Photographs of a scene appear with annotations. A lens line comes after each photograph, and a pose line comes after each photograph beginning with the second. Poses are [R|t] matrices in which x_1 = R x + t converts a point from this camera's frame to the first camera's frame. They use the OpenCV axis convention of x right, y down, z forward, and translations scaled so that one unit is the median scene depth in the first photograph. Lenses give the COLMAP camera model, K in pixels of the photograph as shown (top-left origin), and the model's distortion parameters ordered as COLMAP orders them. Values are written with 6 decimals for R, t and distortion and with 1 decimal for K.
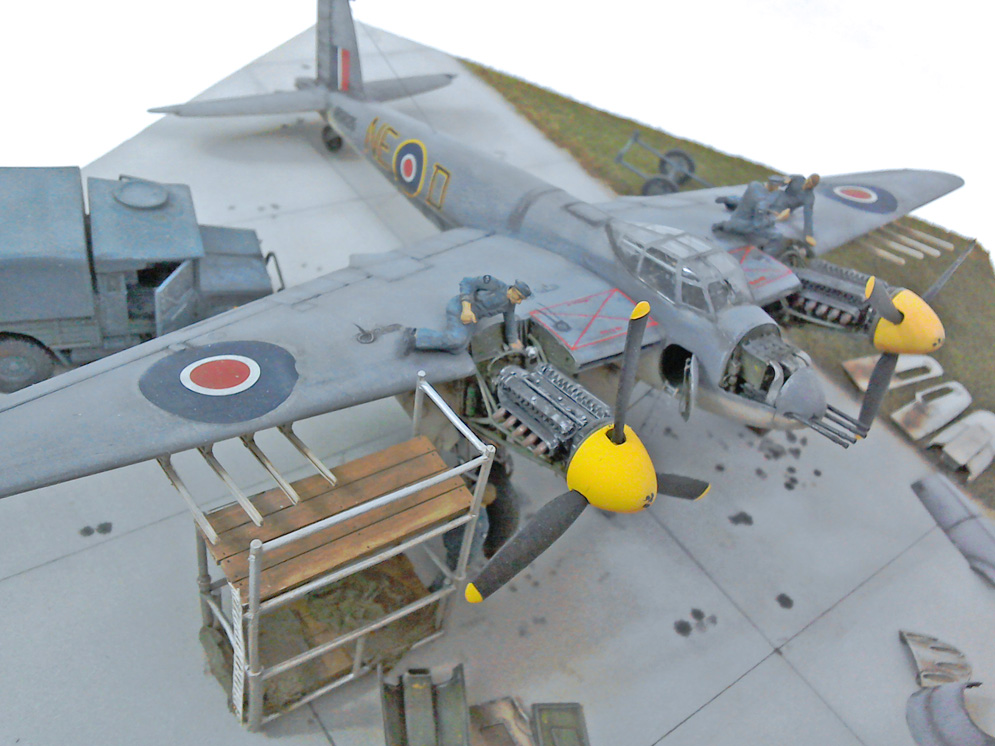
lens RADIAL K [[914.0, 0, 497.5], [0, 914.0, 373.0], [0, 0, 1]] dist [0.015251, -0.155935]
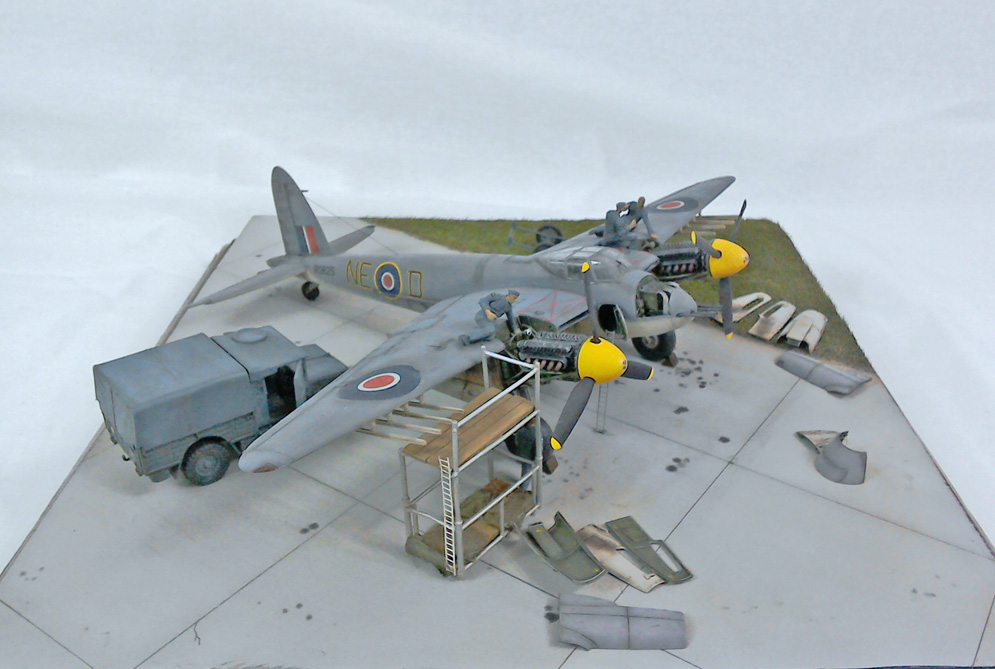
lens RADIAL K [[969.7, 0, 497.5], [0, 969.7, 334.5], [0, 0, 1]] dist [-0.004334, -0.001109]
pose [[0.933314, -0.321941, 0.158995, -0.246287], [0.347884, 0.920401, -0.178435, 0.229328], [-0.088894, 0.221847, 0.971021, -0.603064]]
